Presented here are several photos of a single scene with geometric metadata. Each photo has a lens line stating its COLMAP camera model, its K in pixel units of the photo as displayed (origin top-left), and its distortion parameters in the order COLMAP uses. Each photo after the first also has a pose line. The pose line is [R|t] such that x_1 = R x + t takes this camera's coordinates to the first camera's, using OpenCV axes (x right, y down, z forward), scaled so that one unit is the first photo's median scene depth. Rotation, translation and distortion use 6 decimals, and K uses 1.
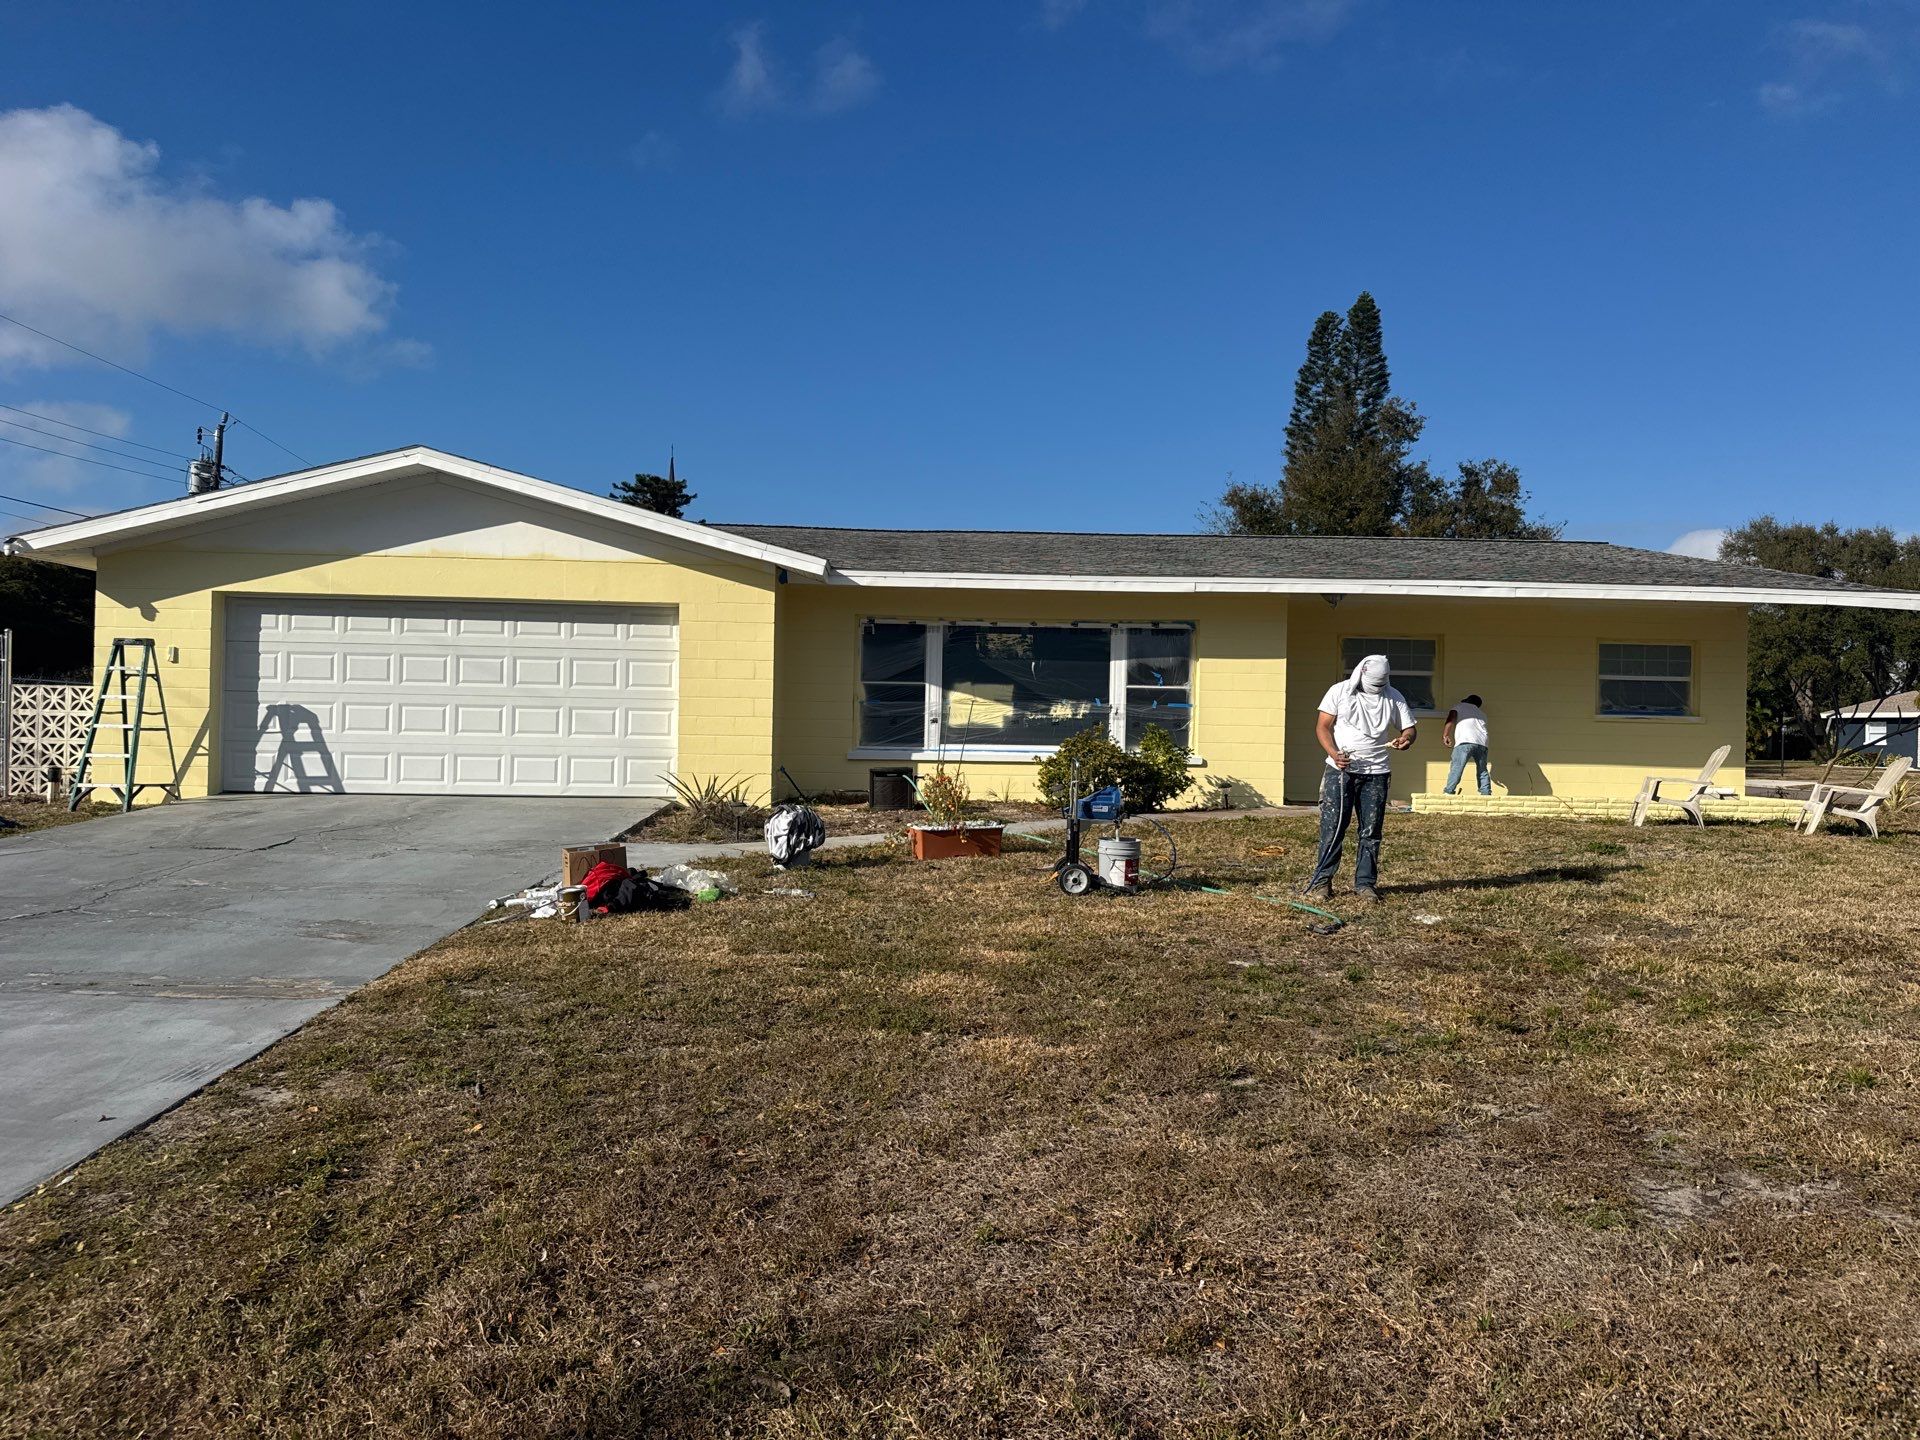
lens RADIAL K [[1375.9, 0, 981.7], [0, 1375.9, 717.3], [0, 0, 1]] dist [0.011833, 0.003387]
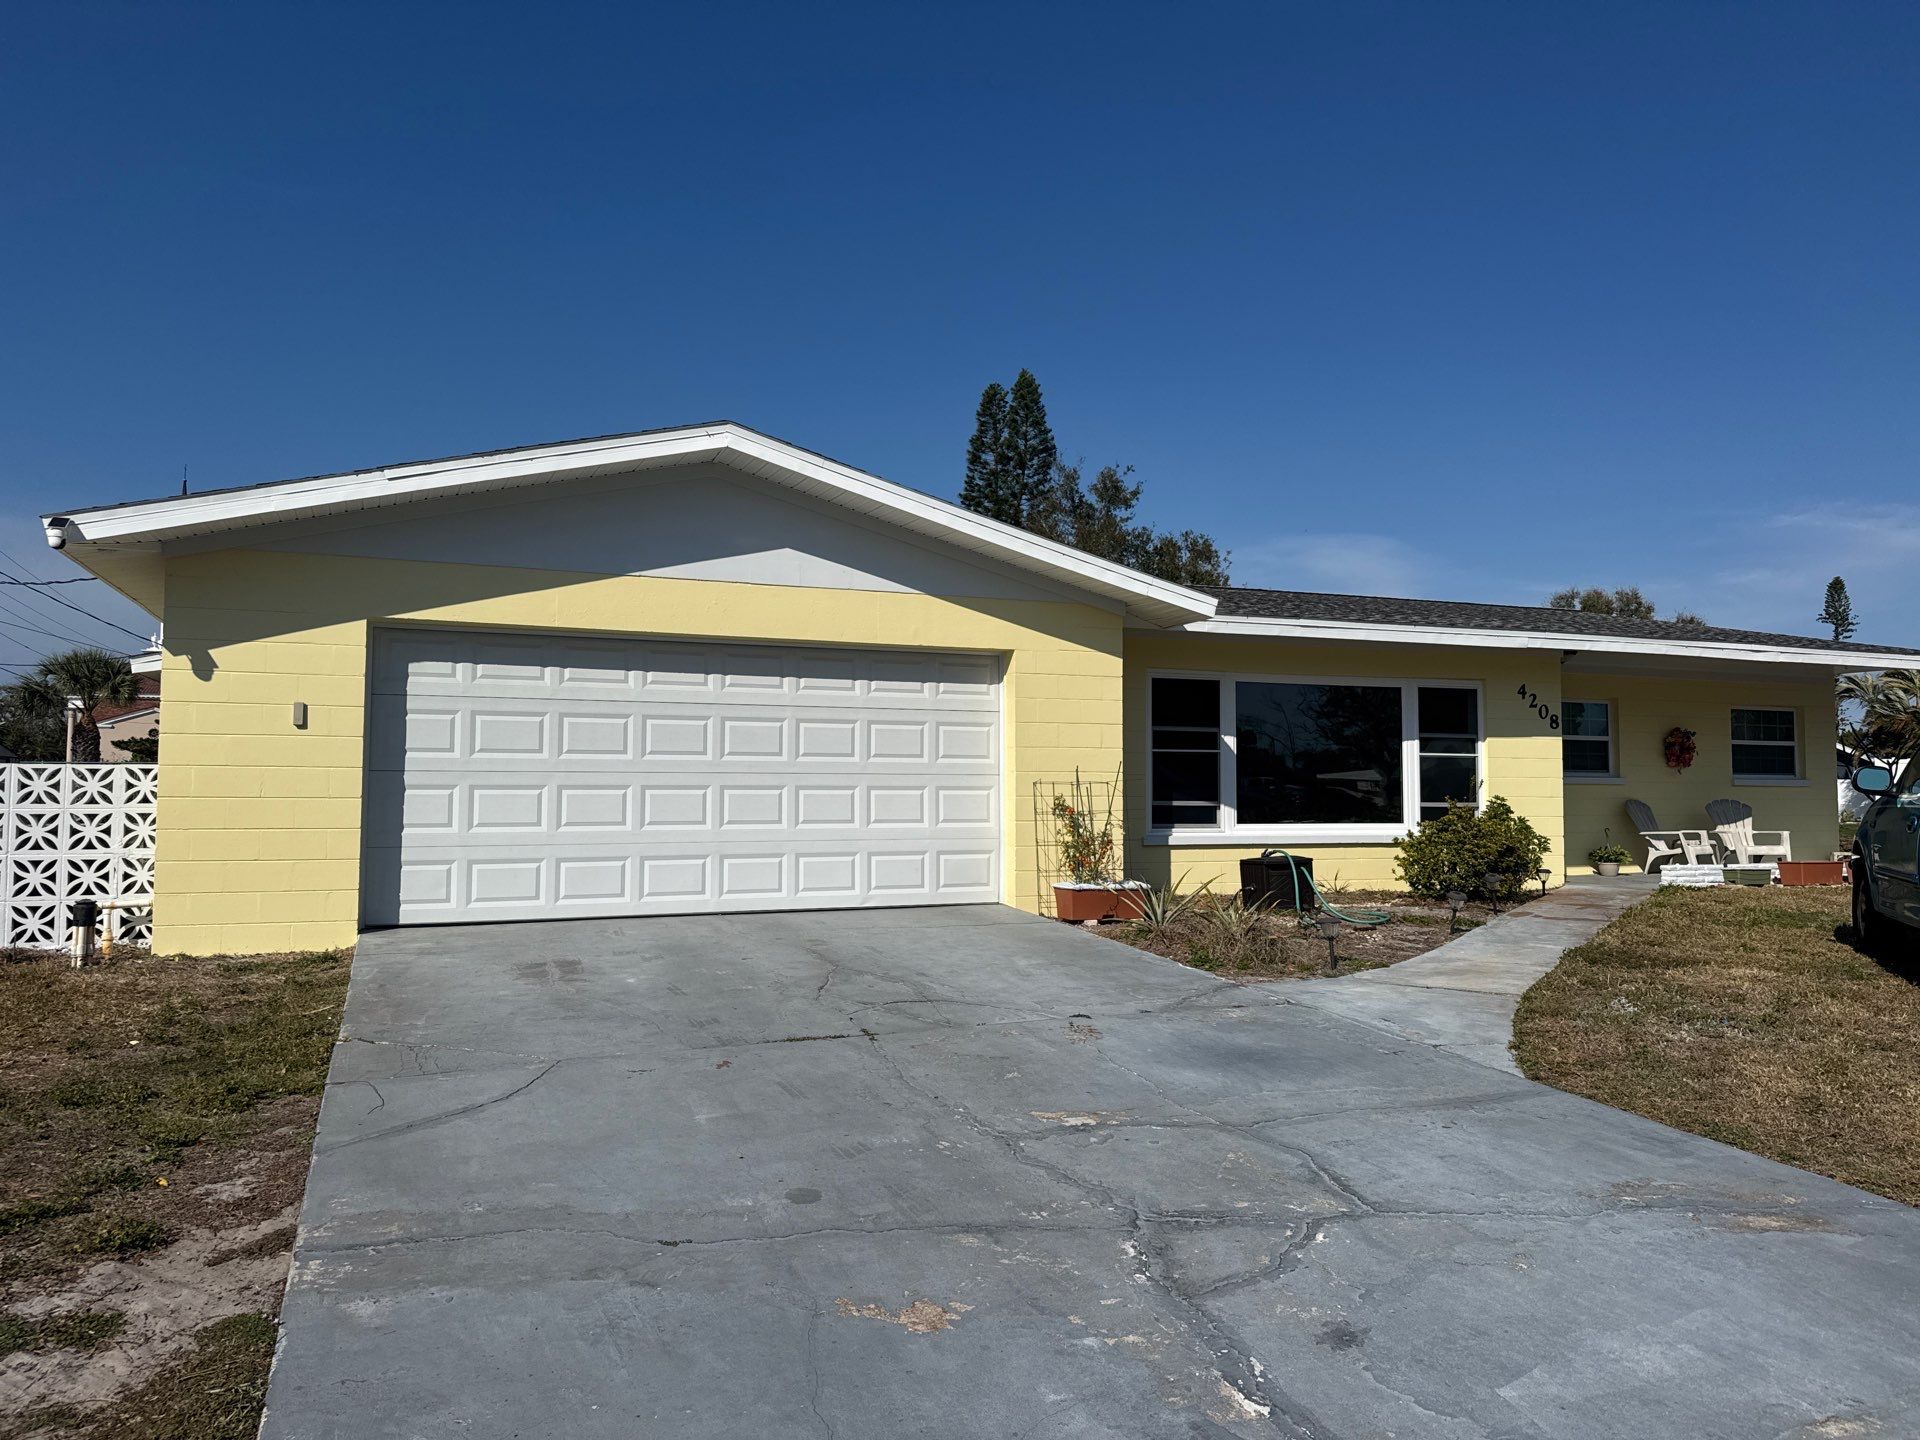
lens RADIAL K [[1328.7, 0, 947.5], [0, 1328.7, 722.6], [0, 0, 1]] dist [0.078548, -0.000514]
pose [[0.948709, 0.002456, 0.316141, -0.453953], [0.009075, 0.999346, -0.034999, -0.015571], [-0.316021, 0.036073, 0.948066, 0.281648]]
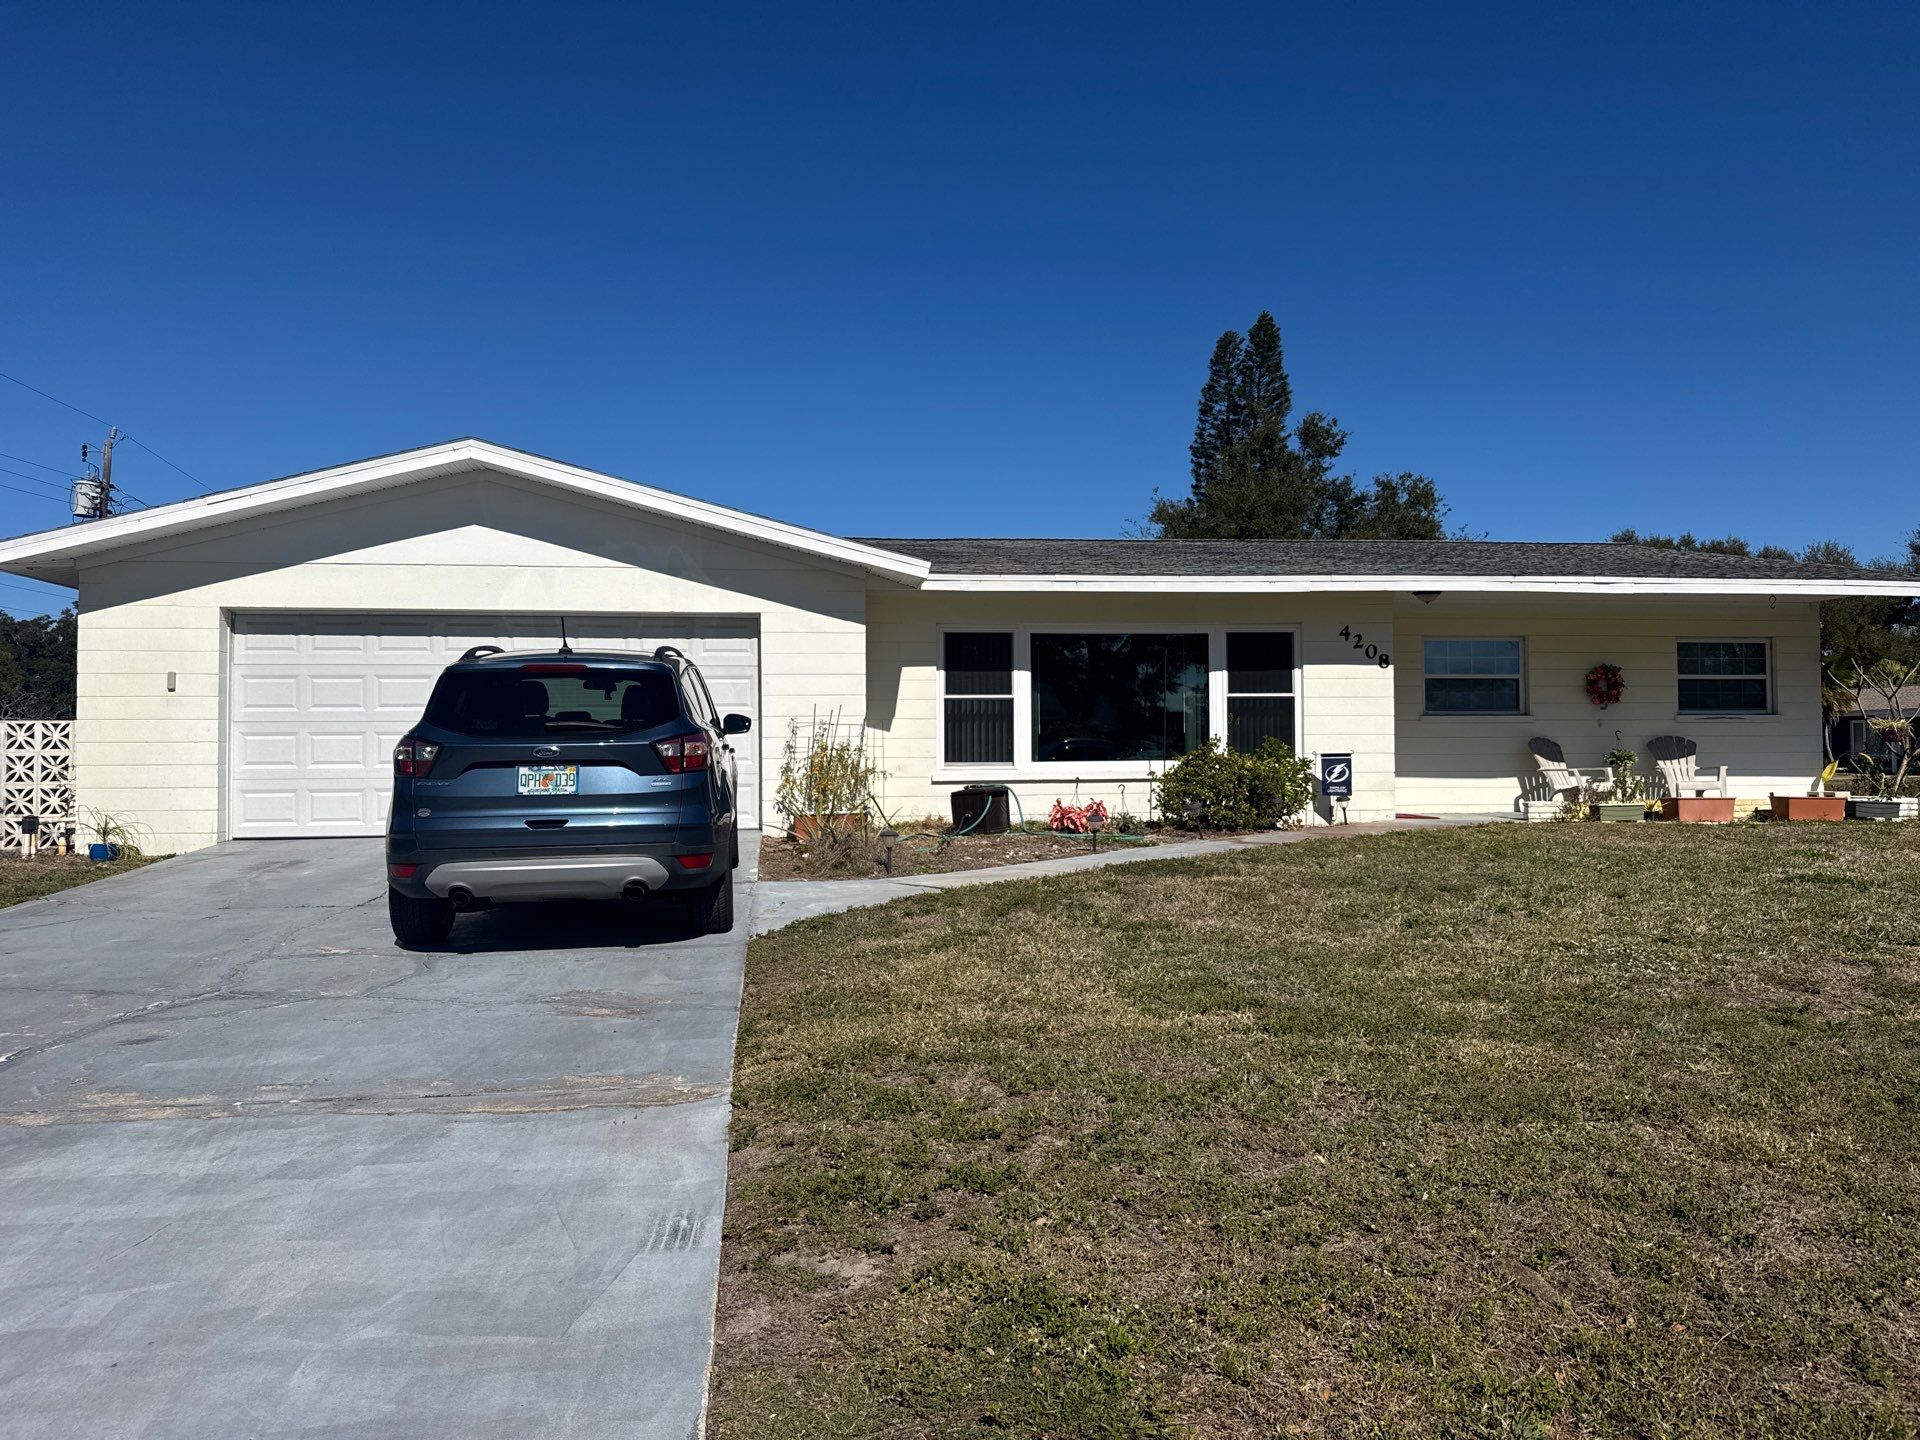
lens RADIAL K [[1358.7, 0, 960.0], [0, 1358.7, 720.0], [0, 0, 1]] dist [0.036491, -0.002885]
pose [[0.996359, -0.023348, 0.082000, -0.151783], [0.024600, 0.999595, -0.014289, 0.002921], [-0.081633, 0.016255, 0.996530, 0.095687]]
